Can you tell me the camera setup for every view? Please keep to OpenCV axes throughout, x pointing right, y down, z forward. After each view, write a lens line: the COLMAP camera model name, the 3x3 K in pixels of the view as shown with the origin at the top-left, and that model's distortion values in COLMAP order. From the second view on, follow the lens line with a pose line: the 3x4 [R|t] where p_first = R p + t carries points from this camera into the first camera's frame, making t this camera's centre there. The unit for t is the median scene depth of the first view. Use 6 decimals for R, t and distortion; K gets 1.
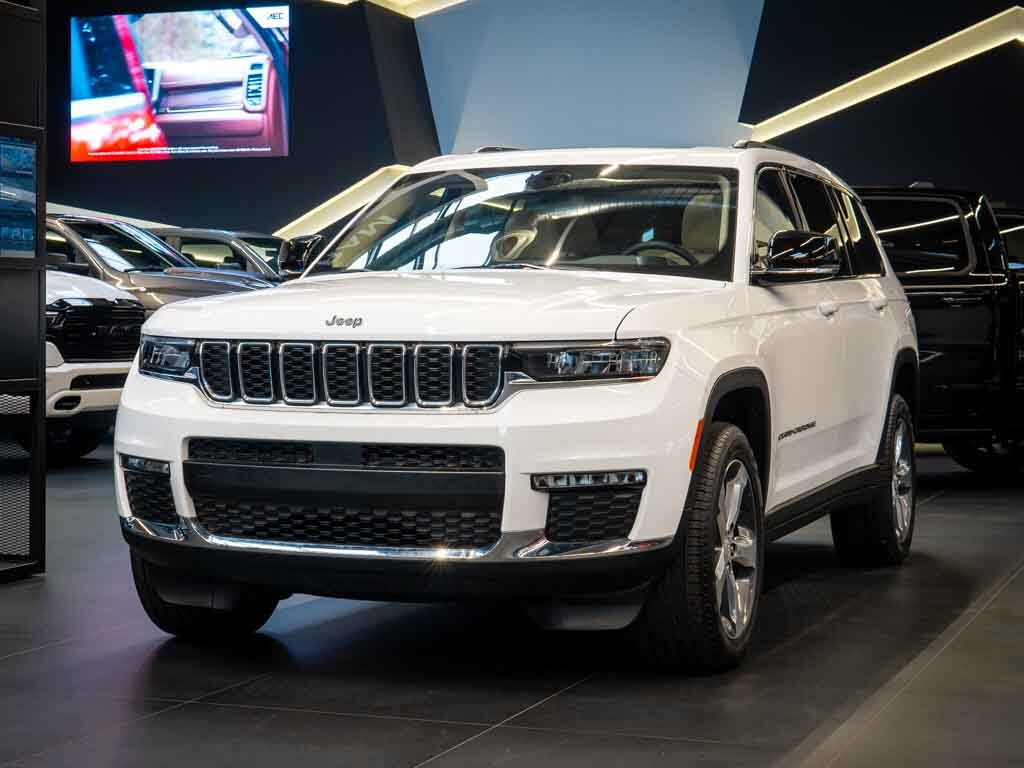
lens RADIAL K [[1985.7, 0, 511.5], [0, 1985.7, 383.7], [0, 0, 1]] dist [0.030013, 0.000000]
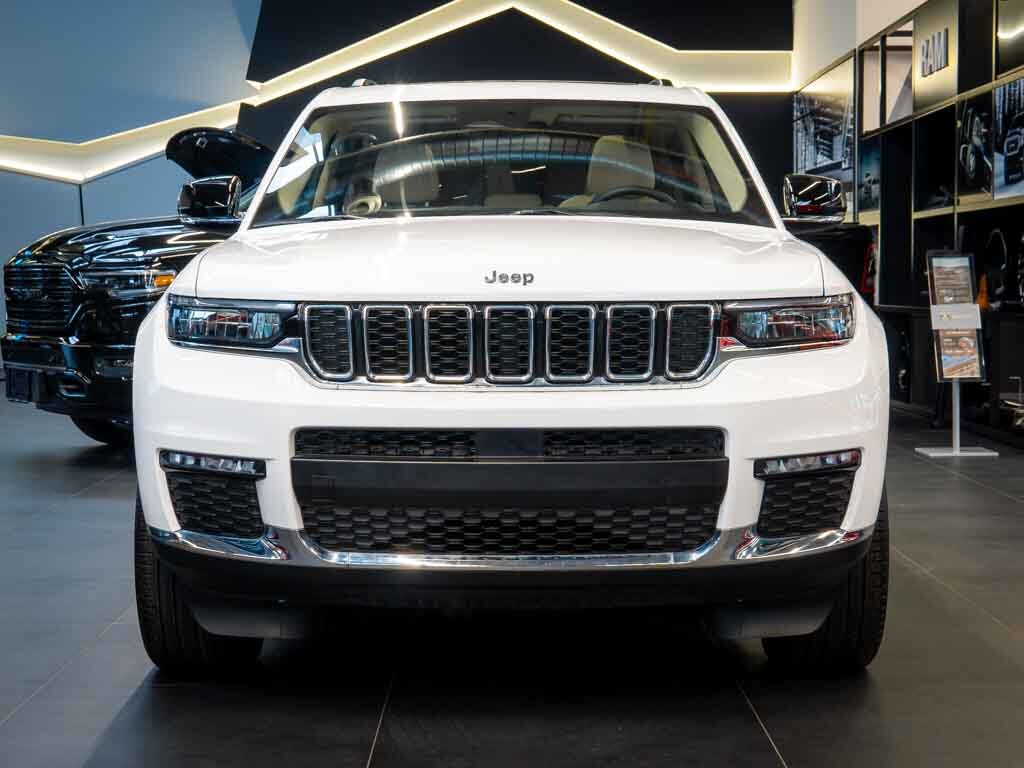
lens RADIAL K [[1985.7, 0, 514.4], [0, 1985.7, 384.5], [0, 0, 1]] dist [0.030013, 0.000000]
pose [[0.946870, -0.024523, 0.320680, -0.339976], [0.019378, 0.999627, 0.019228, -0.003508], [-0.321032, -0.011993, 0.946993, 0.236927]]
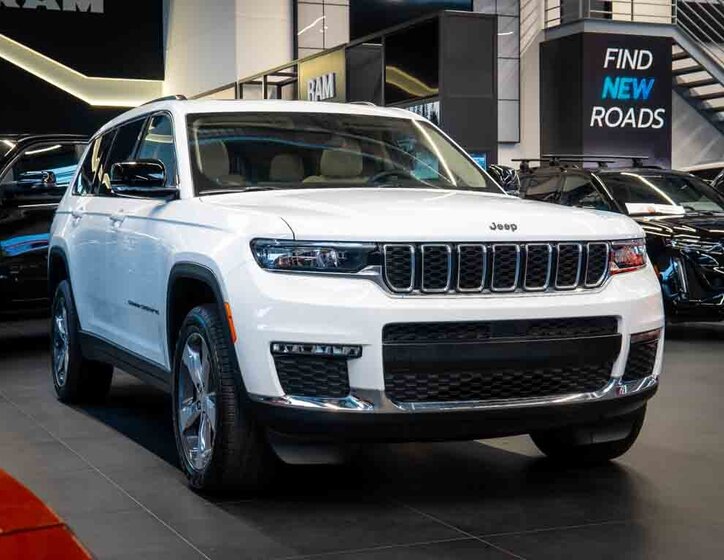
lens RADIAL K [[1314.1, 0, 360.6], [0, 1314.1, 283.2], [0, 0, 1]] dist [-0.028026, 0.000000]
pose [[0.746035, -0.035998, 0.664933, -0.722036], [0.033274, 0.999306, 0.016767, -0.011863], [-0.665075, 0.009616, 0.746715, 0.421367]]
